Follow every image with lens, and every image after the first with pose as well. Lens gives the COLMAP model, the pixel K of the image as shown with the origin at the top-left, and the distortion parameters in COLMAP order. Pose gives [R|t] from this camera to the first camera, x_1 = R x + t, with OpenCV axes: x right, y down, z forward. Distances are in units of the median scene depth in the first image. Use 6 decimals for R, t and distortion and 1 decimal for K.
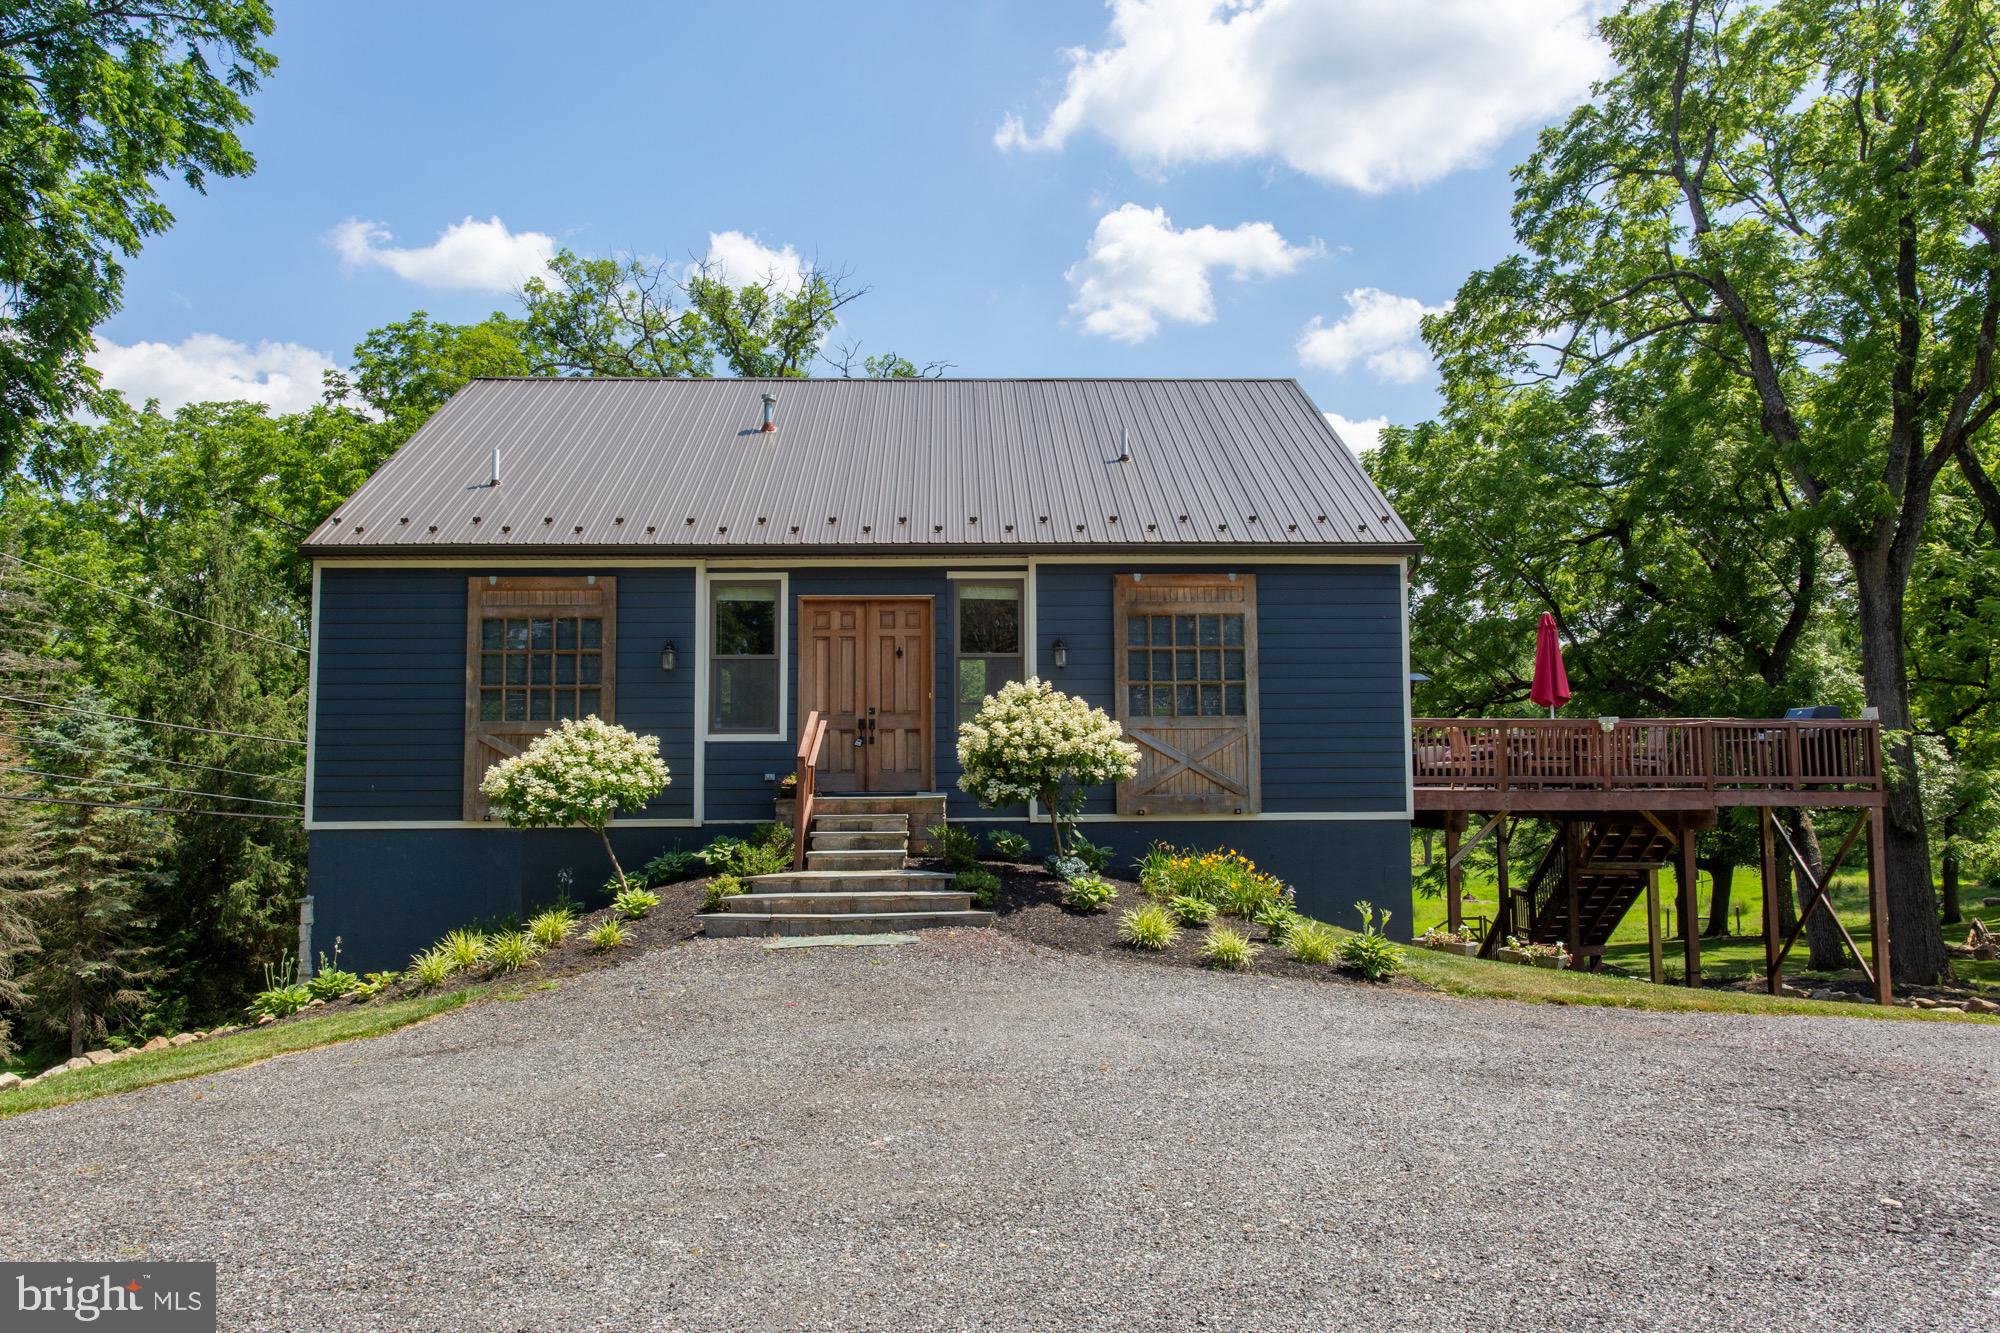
lens RADIAL K [[1423.9, 0, 1002.5], [0, 1423.9, 673.6], [0, 0, 1]] dist [0.011858, 0.009770]
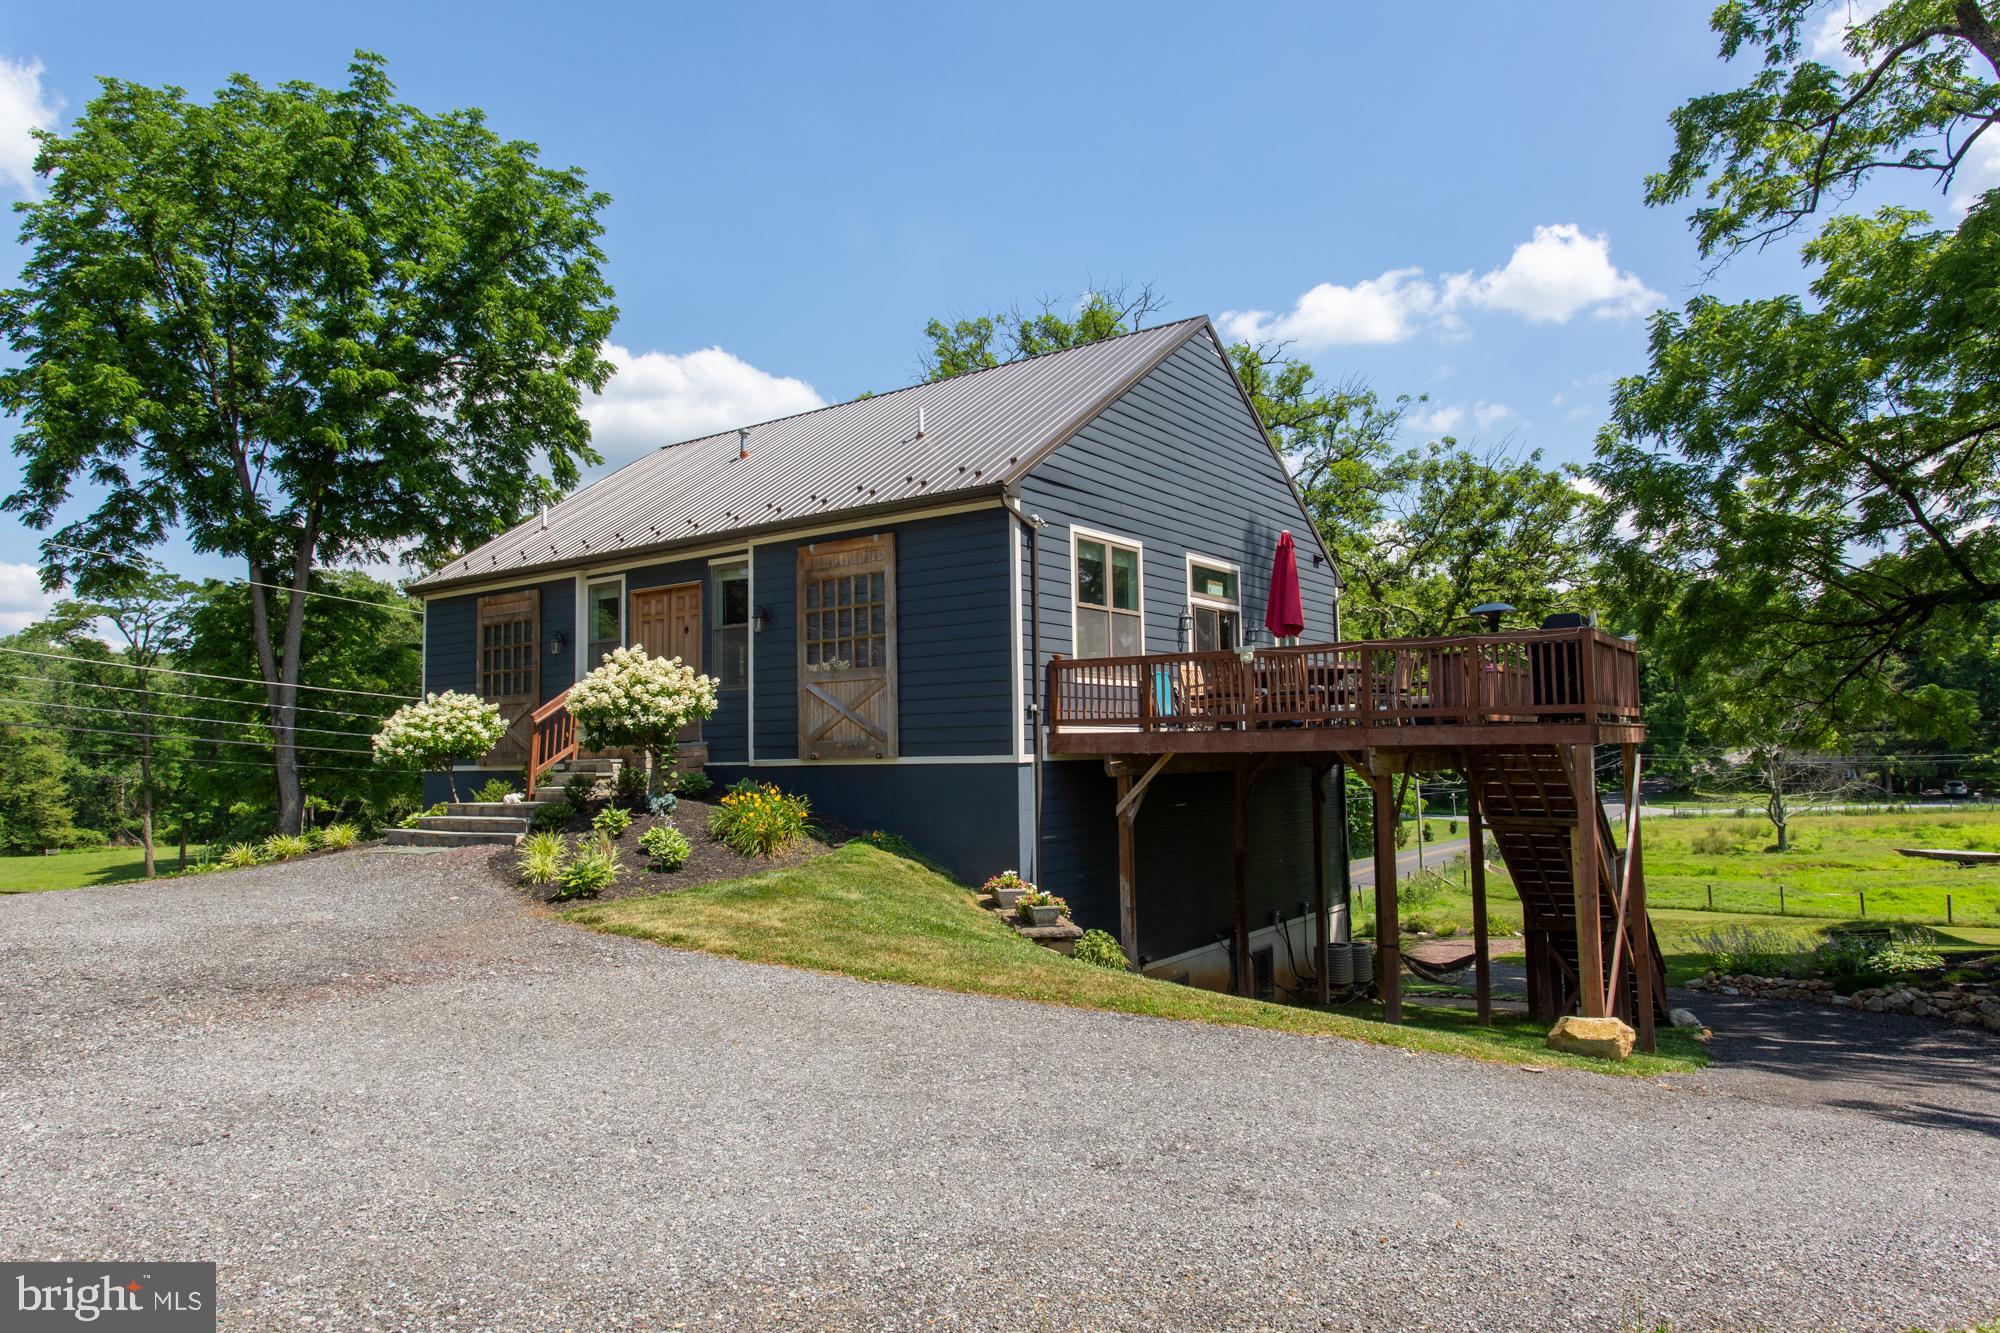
lens RADIAL K [[1263.4, 0, 997.6], [0, 1263.4, 666.0], [0, 0, 1]] dist [0.001686, -0.001156]
pose [[0.789121, -0.051516, -0.612074, 0.812708], [0.057315, 0.998305, -0.010129, 0.043505], [0.611558, -0.027088, 0.790736, 0.301241]]
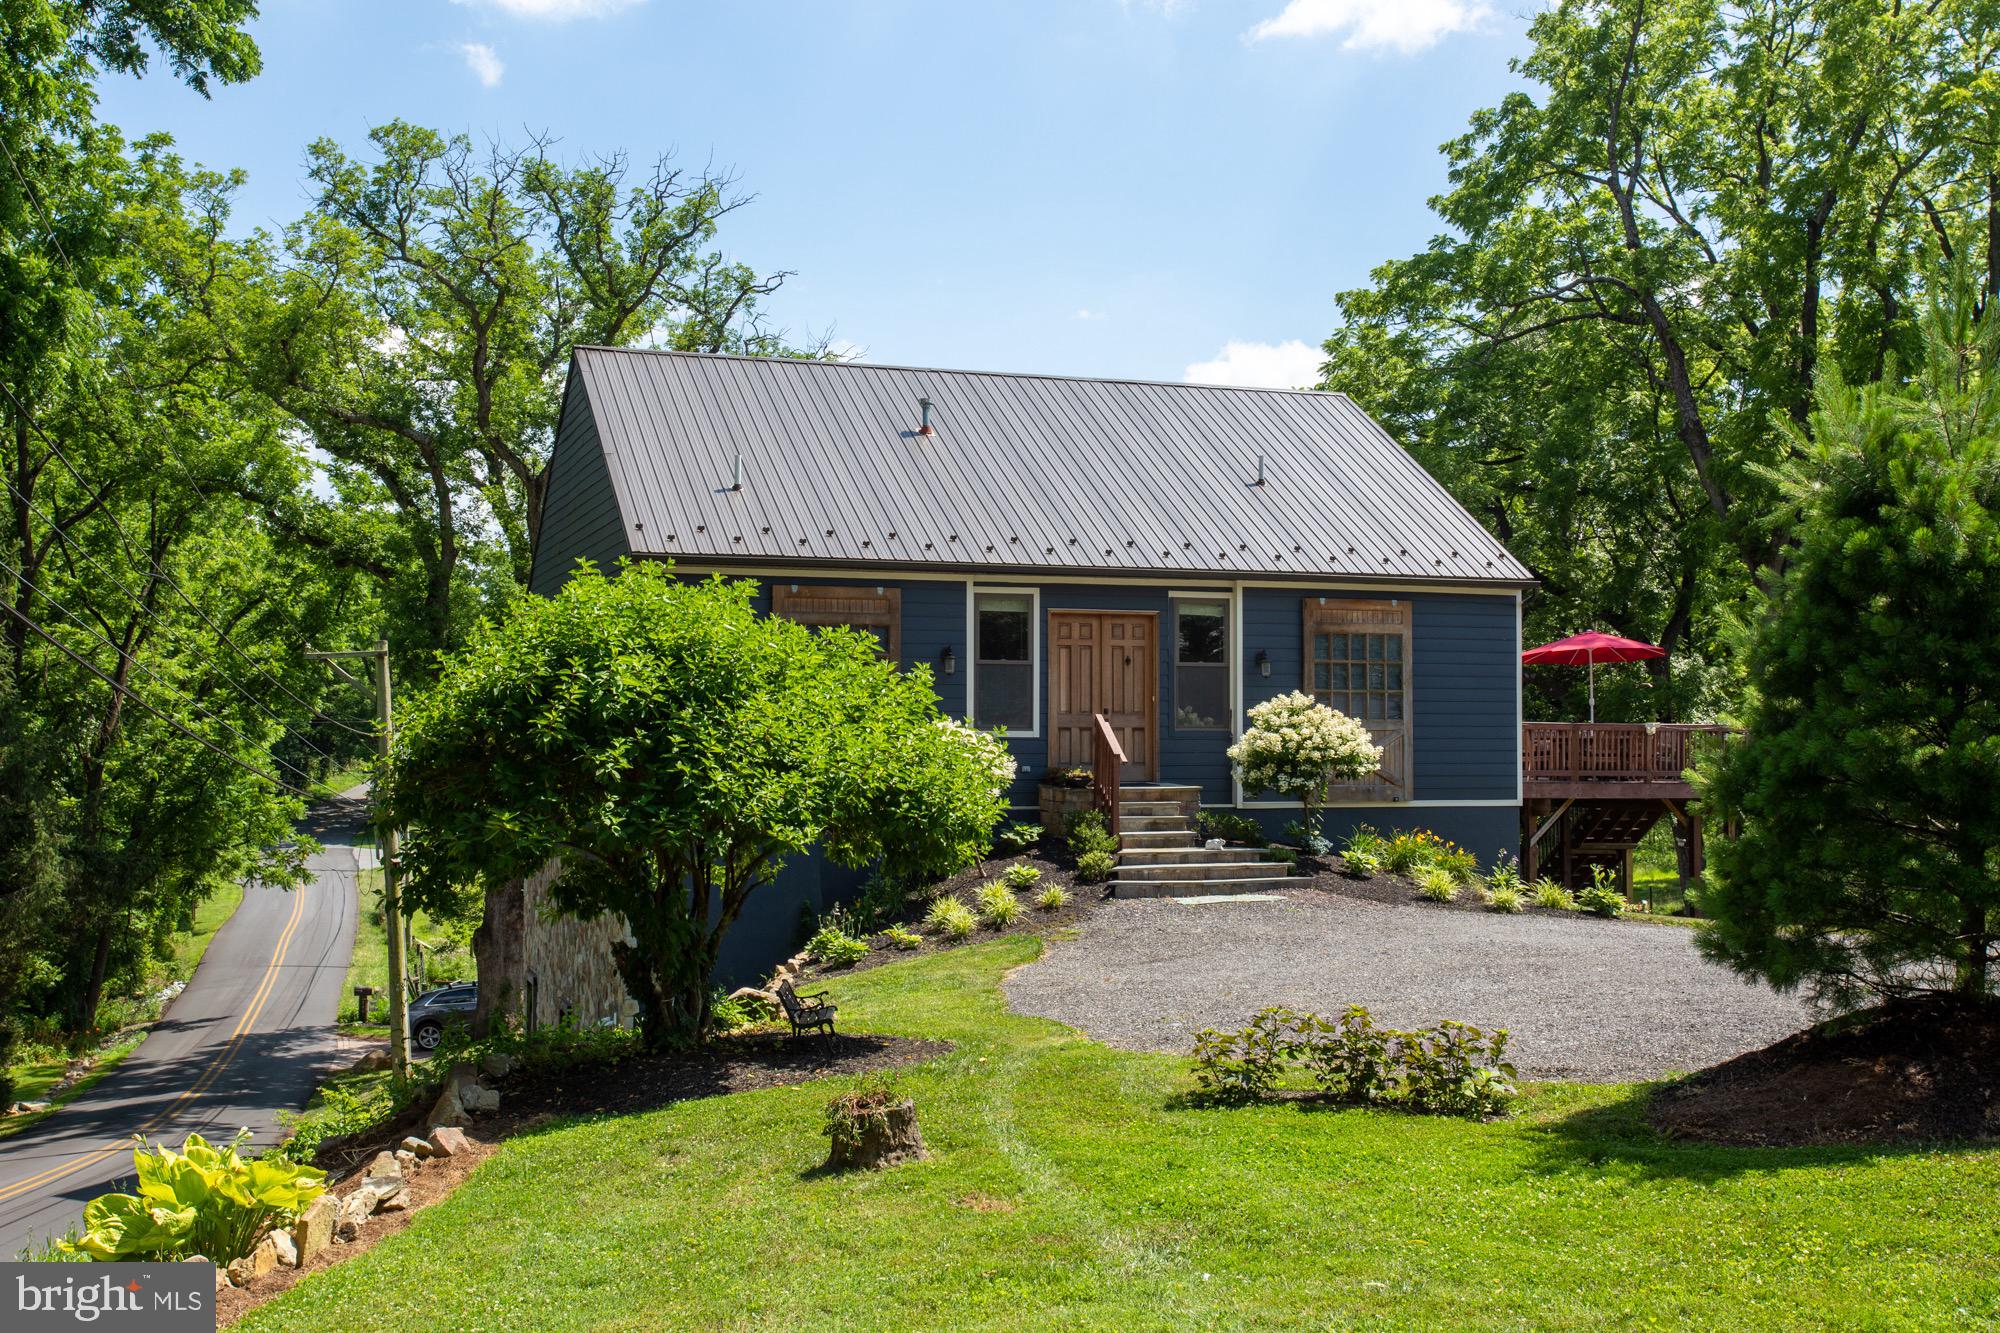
lens RADIAL K [[2134.0, 0, 997.5], [0, 2134.0, 664.4], [0, 0, 1]] dist [0.044954, 0.000000]
pose [[0.953482, 0.019658, 0.300807, -0.691907], [-0.030468, 0.999046, 0.031288, -0.062450], [-0.299905, -0.038998, 0.953172, -0.605533]]
